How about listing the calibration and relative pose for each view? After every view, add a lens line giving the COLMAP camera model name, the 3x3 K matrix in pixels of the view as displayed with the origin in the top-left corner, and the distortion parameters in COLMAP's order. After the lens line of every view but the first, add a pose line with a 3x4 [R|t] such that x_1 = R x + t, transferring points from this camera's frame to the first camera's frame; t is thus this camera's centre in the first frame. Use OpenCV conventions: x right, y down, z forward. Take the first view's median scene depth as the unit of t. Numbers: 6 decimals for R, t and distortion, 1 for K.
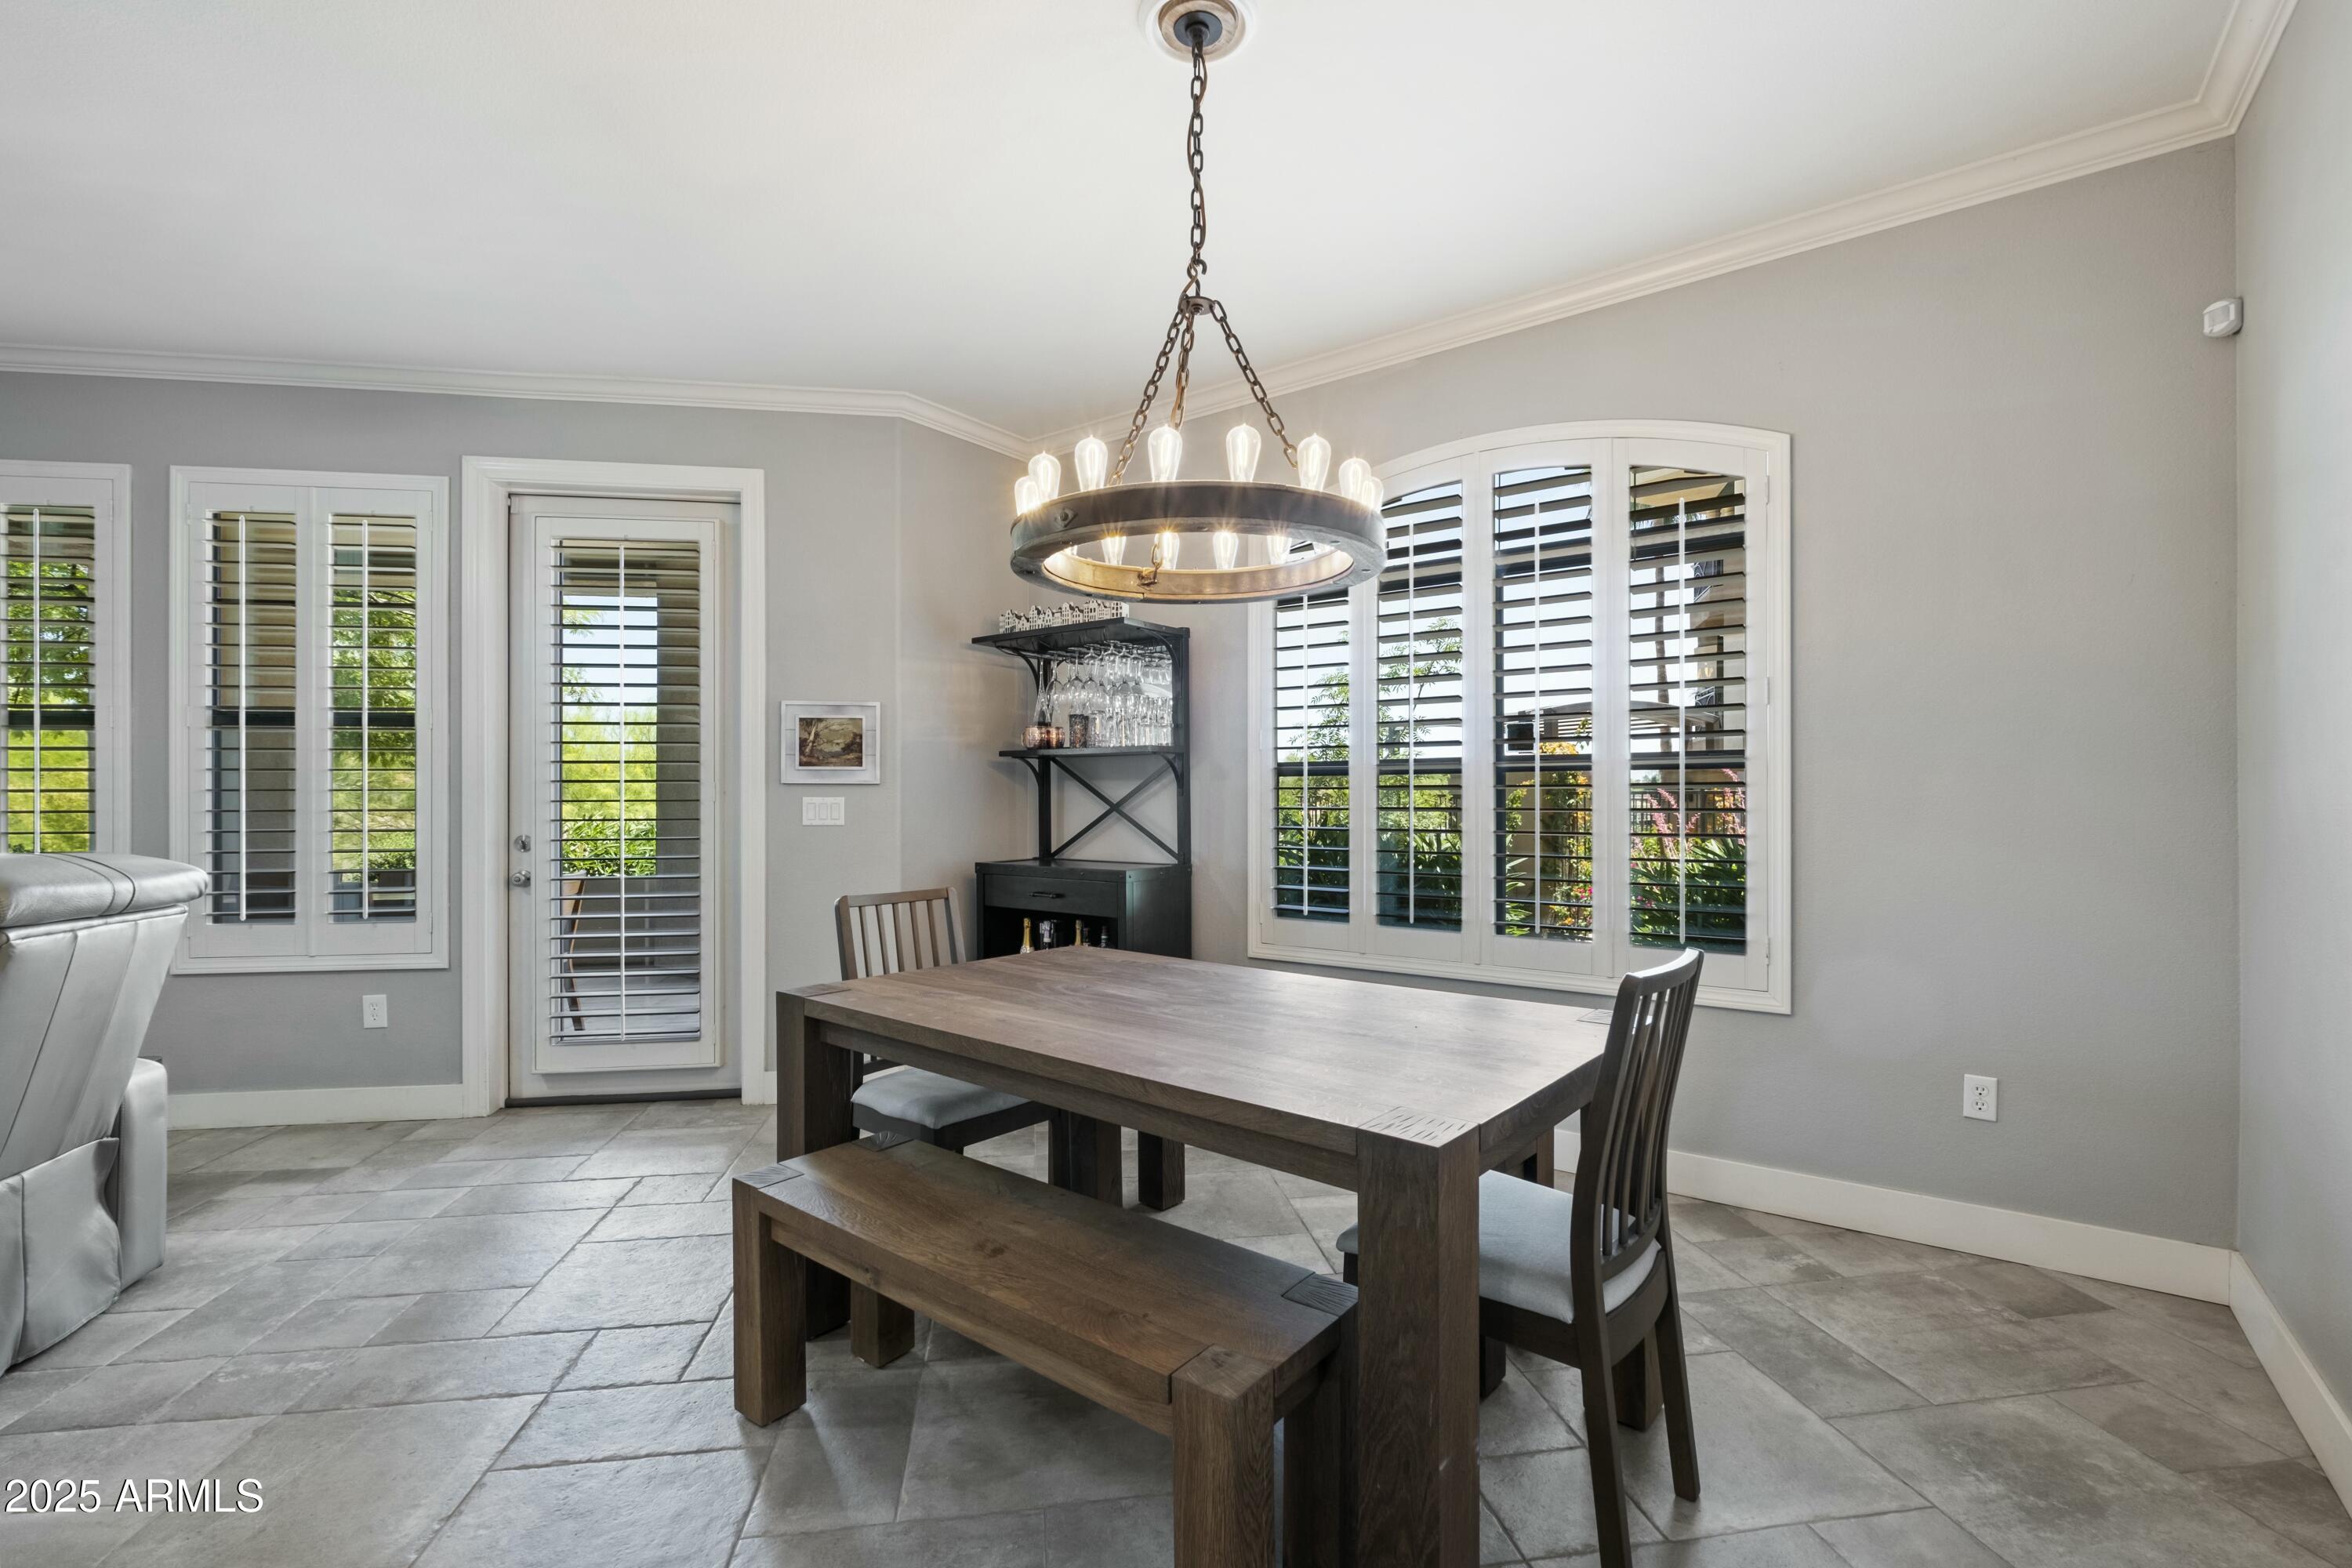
lens RADIAL K [[1034.4, 0, 1177.9], [0, 1034.4, 773.3], [0, 0, 1]] dist [-0.000530, -0.000034]
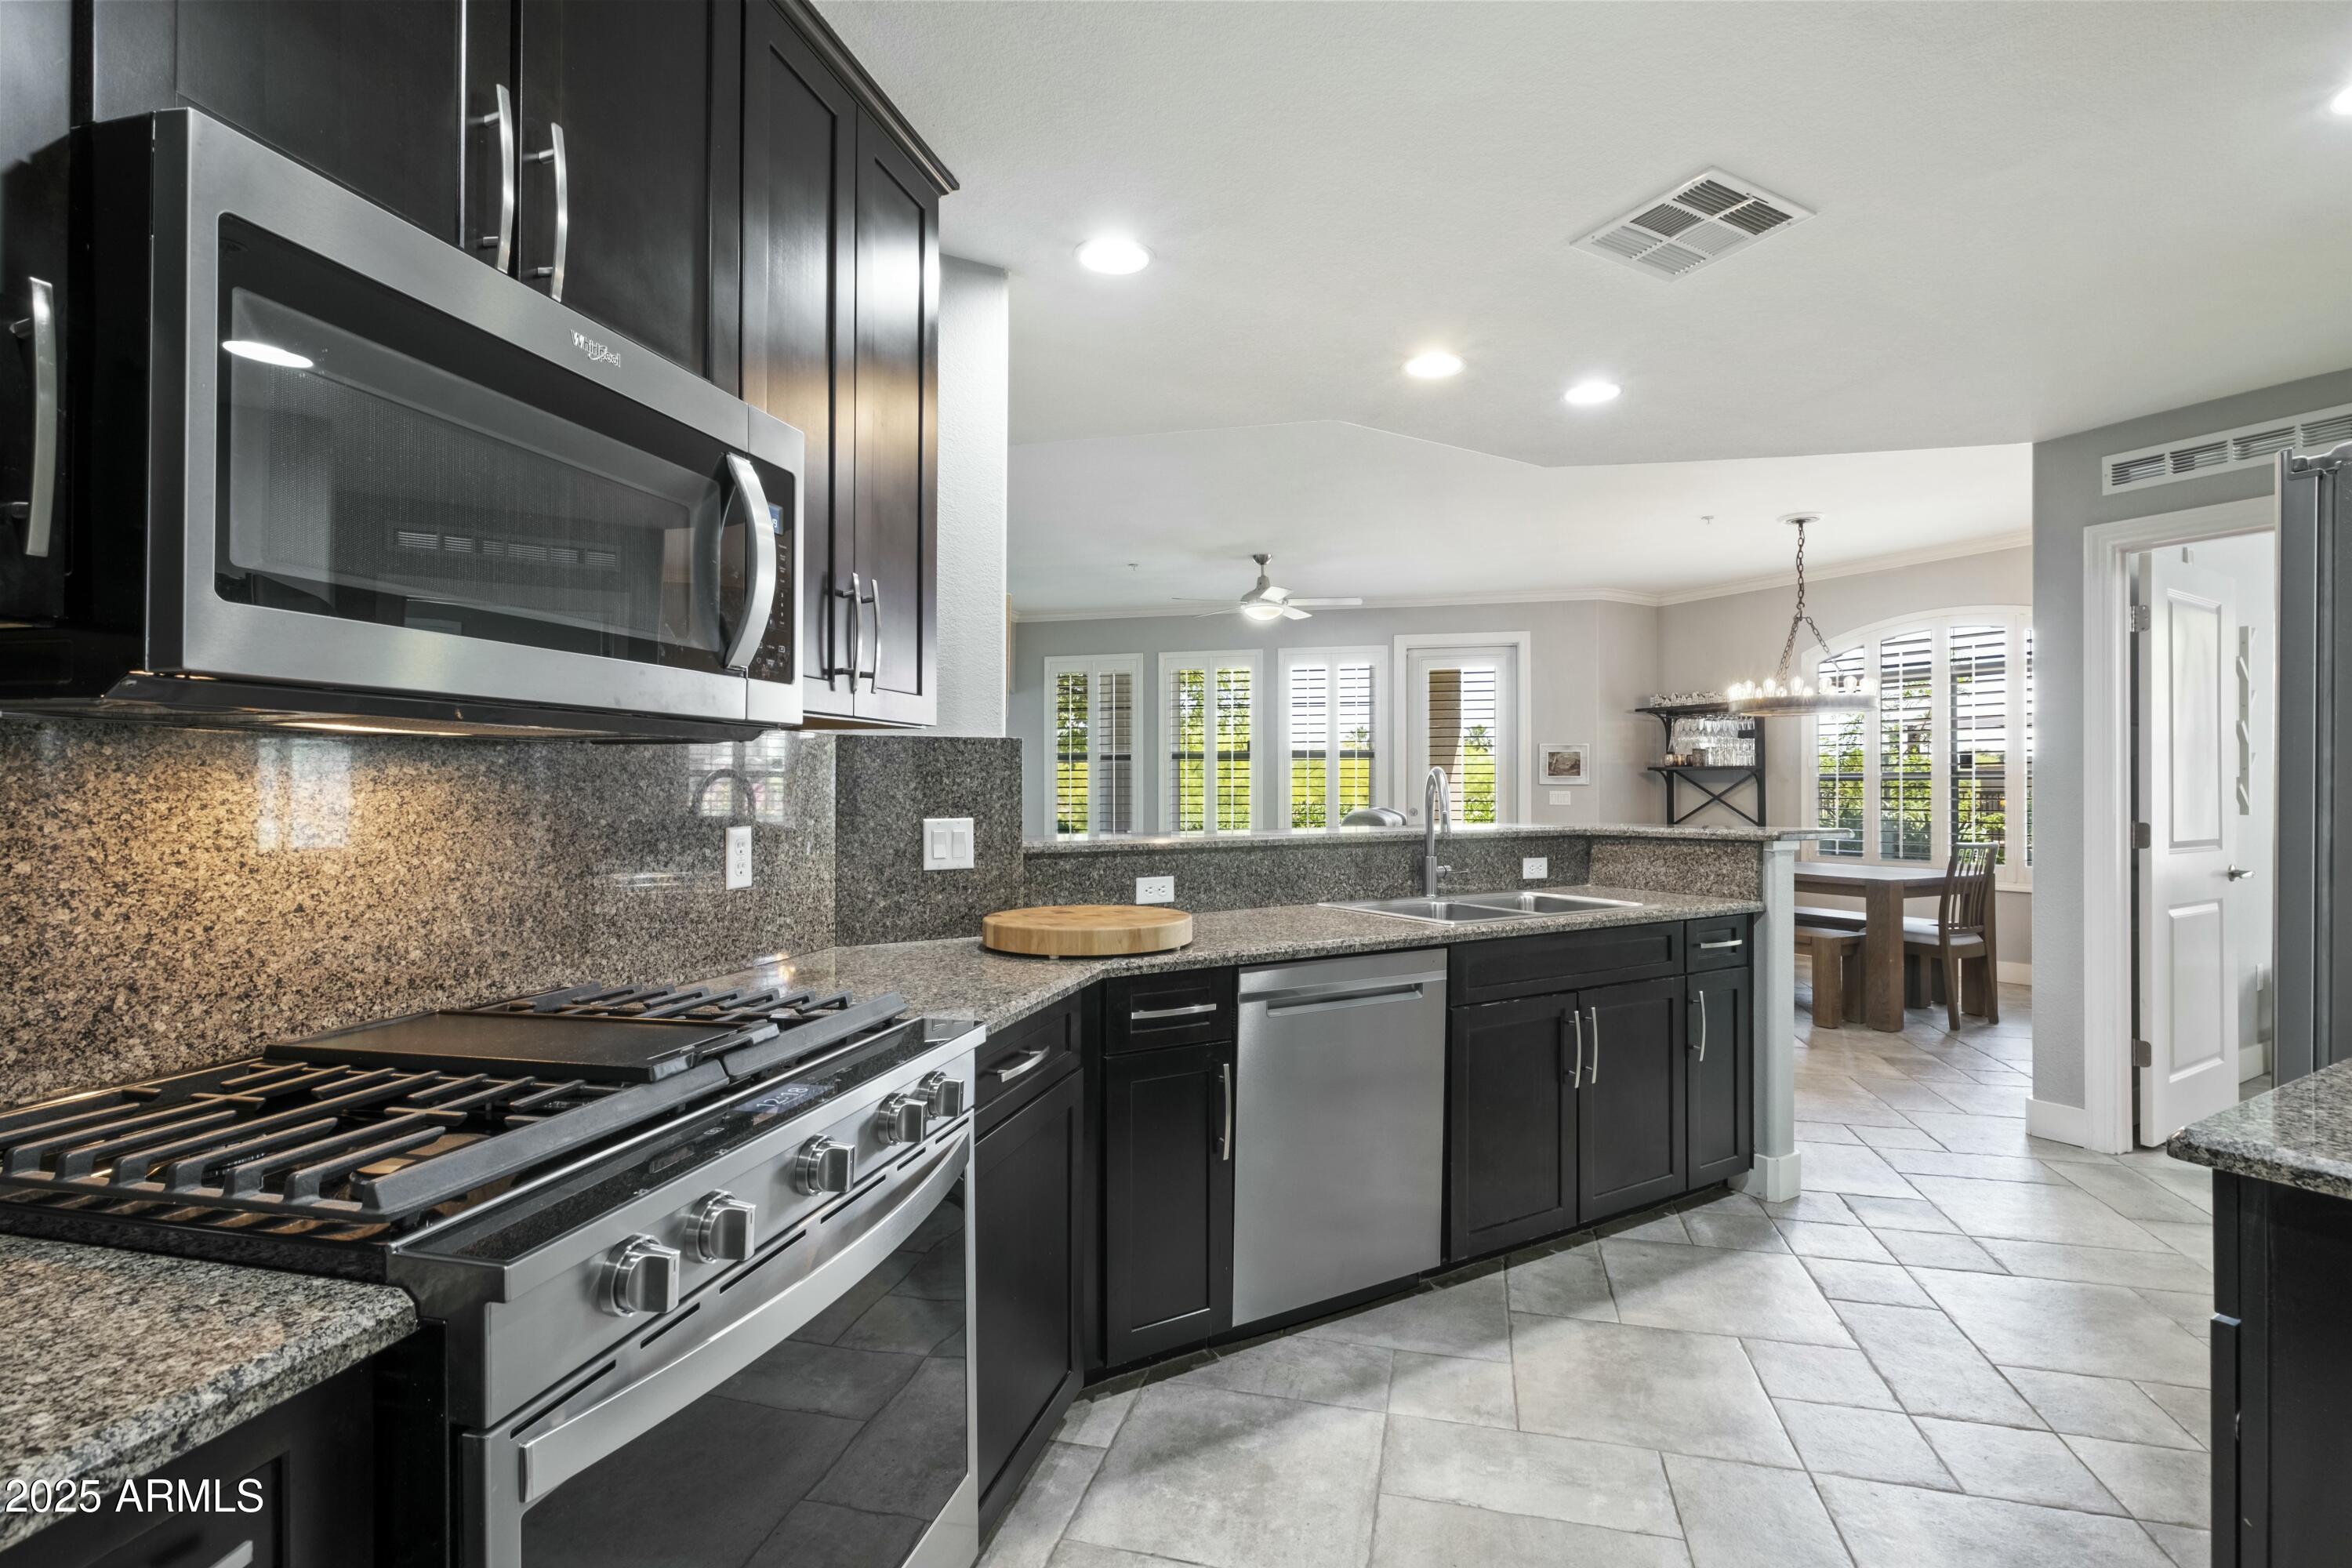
lens RADIAL K [[1084.2, 0, 1176.7], [0, 1084.2, 769.0], [0, 0, 1]] dist [0.003735, 0.000309]
pose [[0.920481, 0.000361, -0.390788, -0.203041], [-0.002879, 0.999979, -0.005860, -0.004975], [0.390777, 0.006519, 0.920462, -1.250568]]
